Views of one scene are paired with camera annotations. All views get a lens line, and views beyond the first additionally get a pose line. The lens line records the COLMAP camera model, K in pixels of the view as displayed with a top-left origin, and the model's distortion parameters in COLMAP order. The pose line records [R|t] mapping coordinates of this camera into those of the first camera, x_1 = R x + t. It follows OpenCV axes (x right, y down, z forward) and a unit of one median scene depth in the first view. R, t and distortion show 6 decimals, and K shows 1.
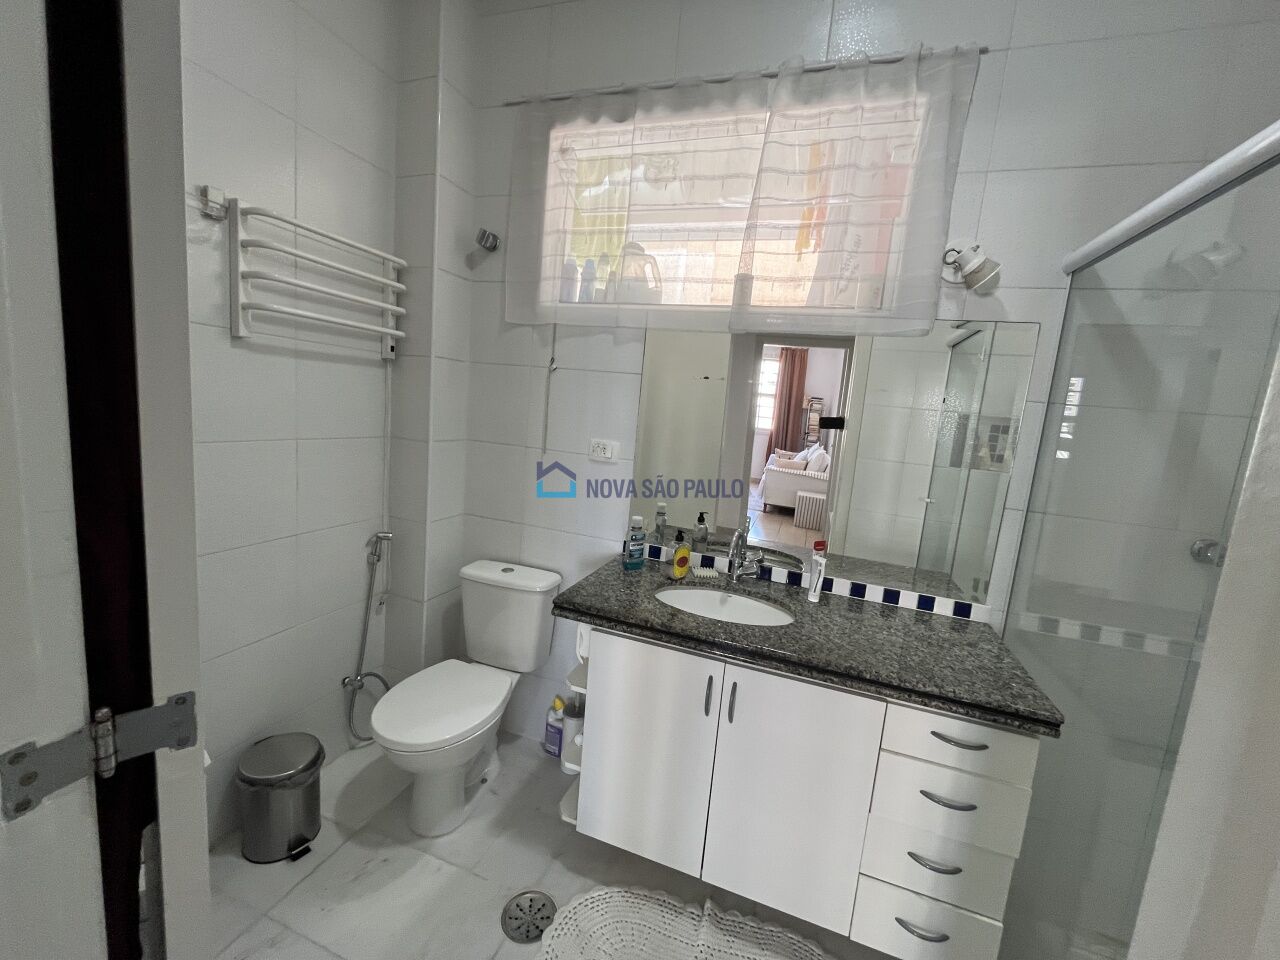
lens RADIAL K [[517.8, 0, 644.8], [0, 517.8, 481.6], [0, 0, 1]] dist [-0.003296, 0.000461]
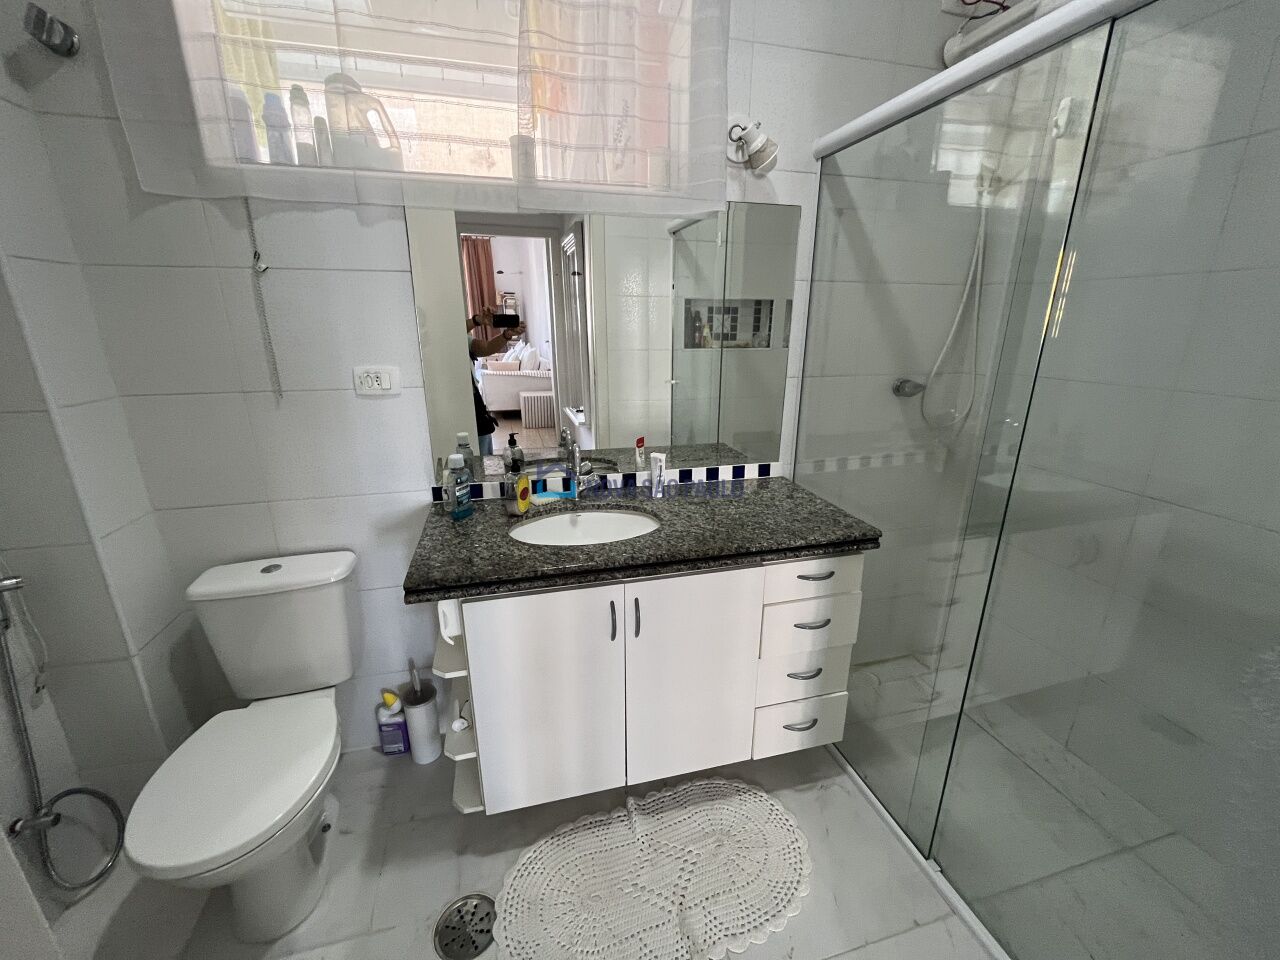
lens RADIAL K [[517.8, 0, 637.5], [0, 517.8, 477.9], [0, 0, 1]] dist [-0.003296, 0.000461]
pose [[0.828037, -0.246345, 0.503656, -0.210011], [0.152203, 0.963335, 0.220951, -0.036365], [-0.539620, -0.106297, 0.835172, 0.171862]]
